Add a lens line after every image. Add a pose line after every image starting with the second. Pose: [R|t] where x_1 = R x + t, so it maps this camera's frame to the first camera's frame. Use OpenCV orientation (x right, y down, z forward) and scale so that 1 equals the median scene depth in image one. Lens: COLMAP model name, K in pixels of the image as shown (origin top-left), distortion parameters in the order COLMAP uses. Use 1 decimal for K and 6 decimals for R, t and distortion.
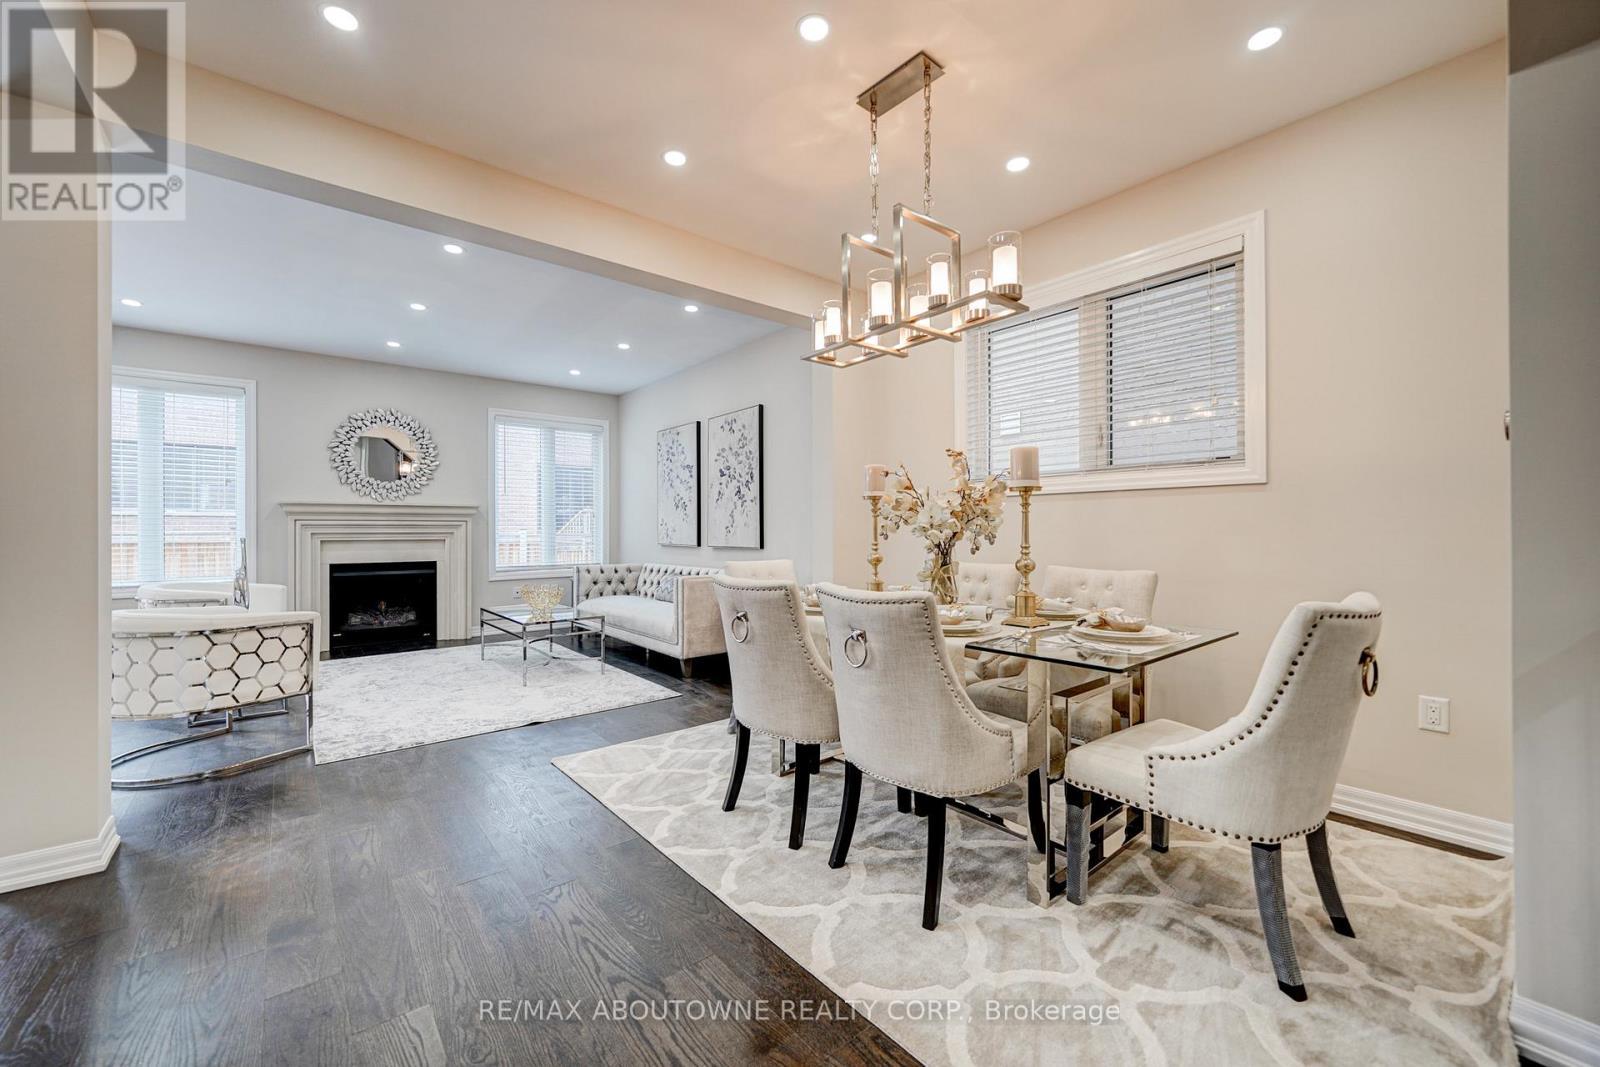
lens RADIAL K [[624.1, 0, 788.7], [0, 624.1, 531.5], [0, 0, 1]] dist [-0.007754, 0.000099]
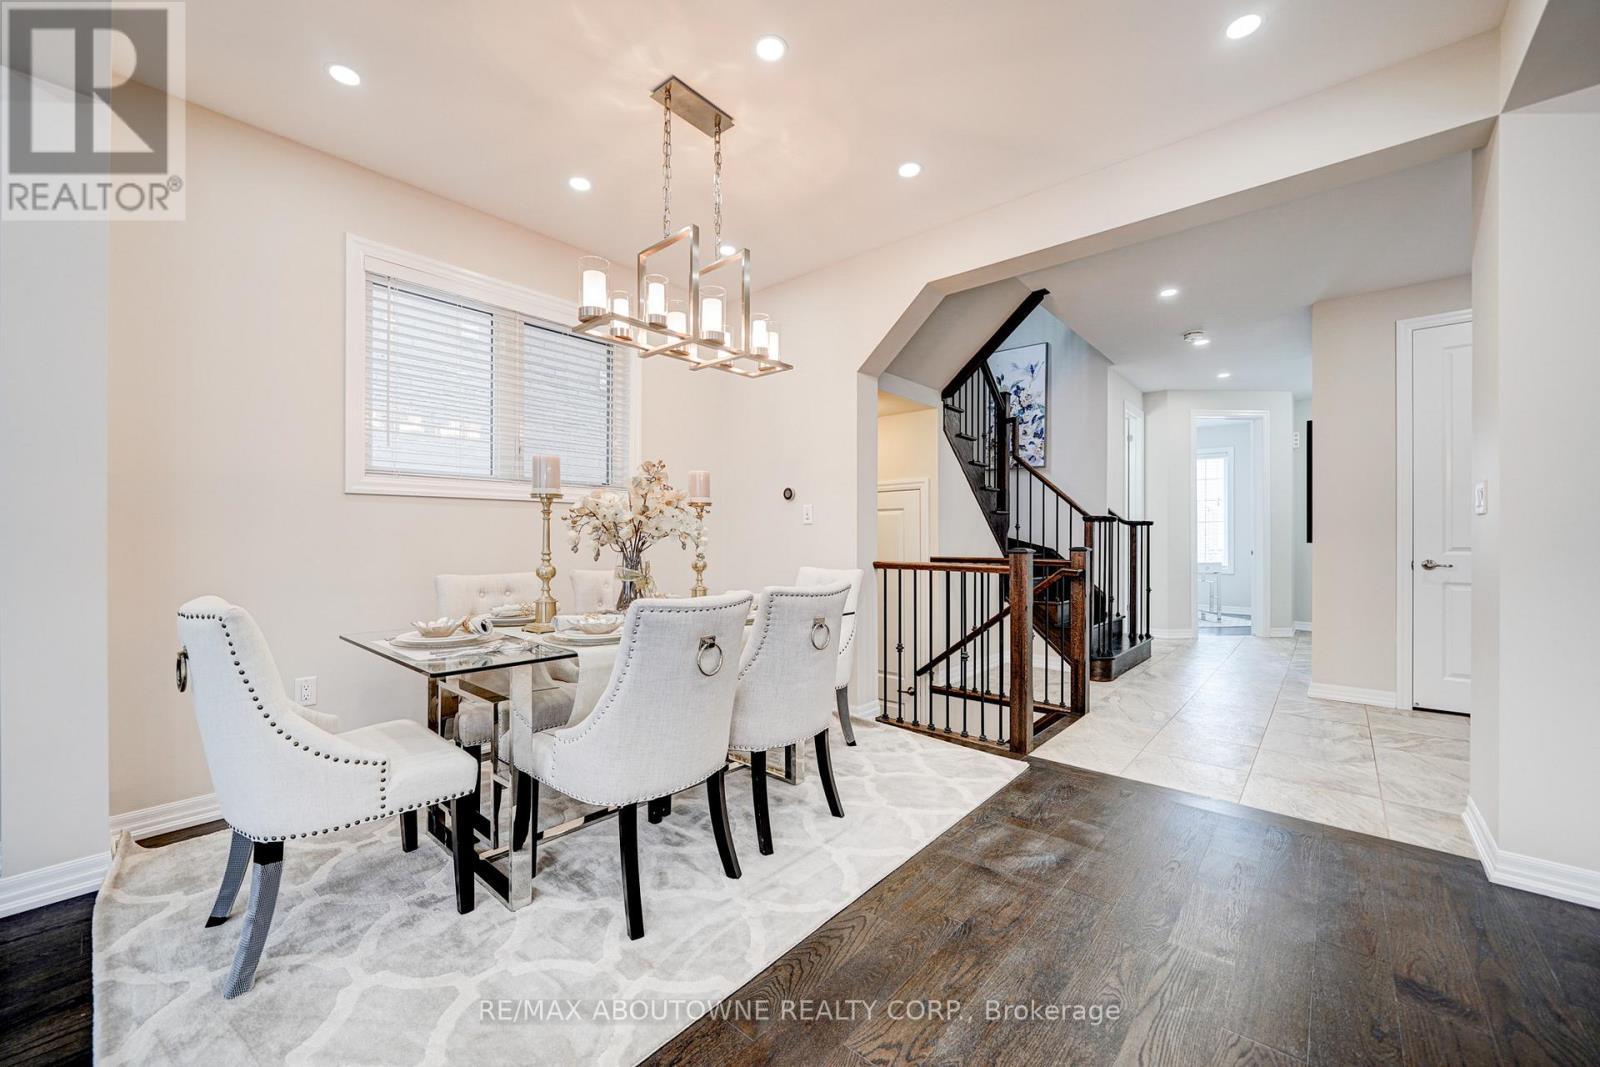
lens RADIAL K [[624.1, 0, 795.7], [0, 624.1, 537.6], [0, 0, 1]] dist [-0.007754, 0.000099]
pose [[-0.163194, 0.003357, 0.986588, -0.339809], [-0.002618, 0.999989, -0.003836, 0.000797], [-0.986591, -0.003209, -0.163183, 0.390983]]
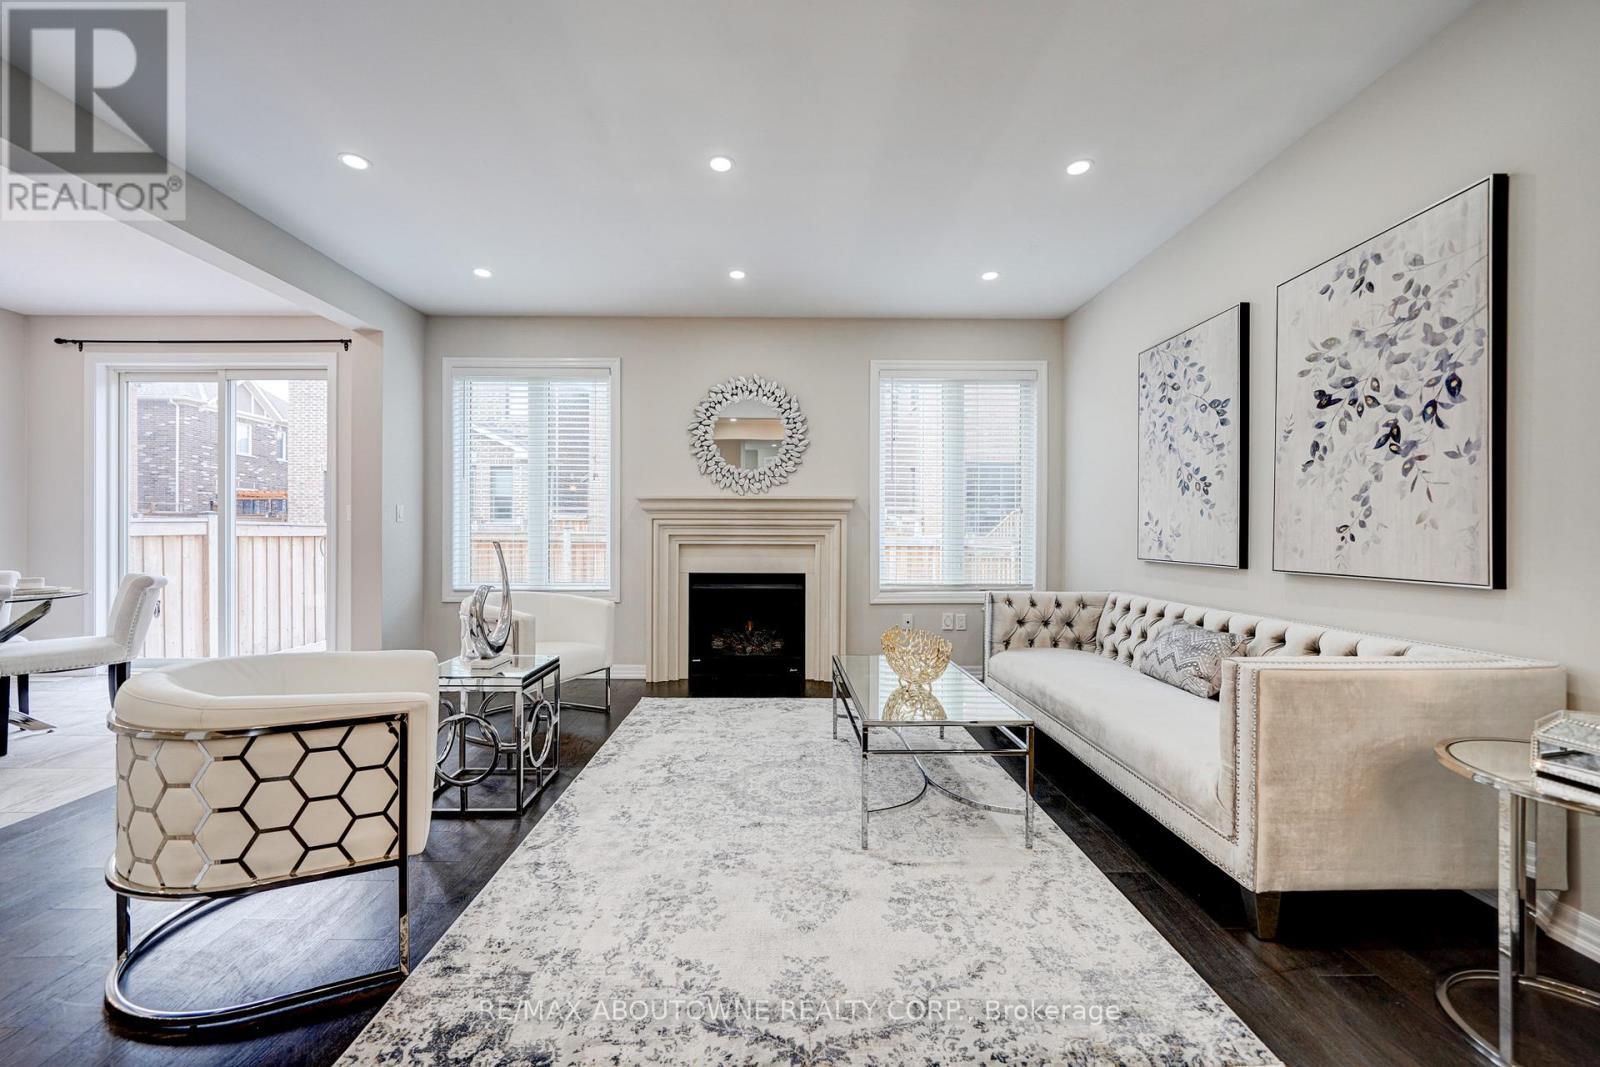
lens RADIAL K [[624.1, 0, 790.4], [0, 624.1, 536.5], [0, 0, 1]] dist [-0.007754, 0.000099]
pose [[0.783715, 0.008496, -0.621063, -0.124254], [-0.006750, 0.999964, 0.005161, -0.000592], [0.621084, 0.000147, 0.783744, 0.432962]]
